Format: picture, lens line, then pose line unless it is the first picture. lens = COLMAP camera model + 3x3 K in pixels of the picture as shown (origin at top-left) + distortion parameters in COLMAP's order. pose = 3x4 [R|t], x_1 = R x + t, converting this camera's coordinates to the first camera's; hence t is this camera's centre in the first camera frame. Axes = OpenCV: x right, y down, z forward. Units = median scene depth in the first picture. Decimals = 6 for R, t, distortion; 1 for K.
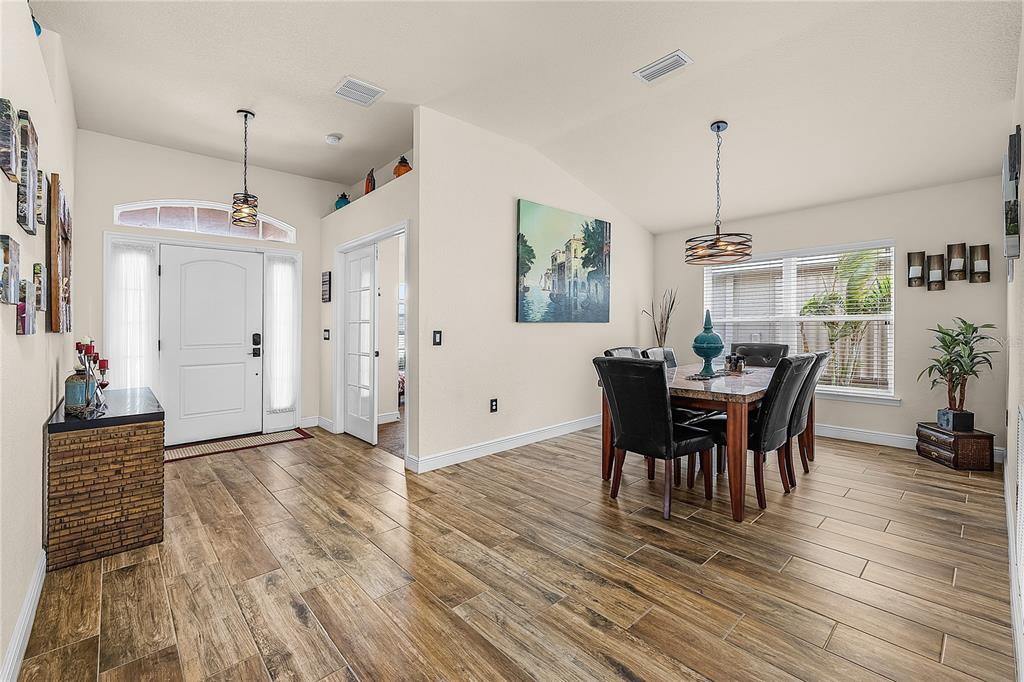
lens RADIAL K [[437.0, 0, 500.9], [0, 437.0, 327.1], [0, 0, 1]] dist [-0.000395, -0.000197]
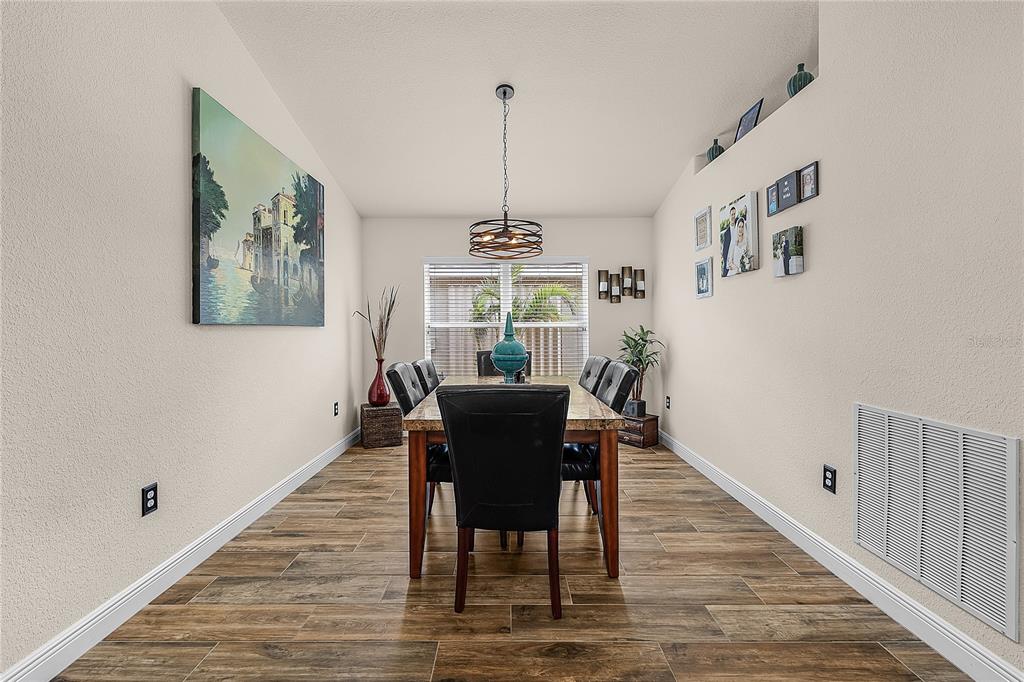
lens RADIAL K [[437.0, 0, 508.0], [0, 437.0, 338.0], [0, 0, 1]] dist [-0.000395, -0.000197]
pose [[0.659191, -0.009449, 0.751916, -0.108136], [-0.000826, 0.999911, 0.013290, -0.001897], [-0.751975, -0.009382, 0.659125, 0.375418]]
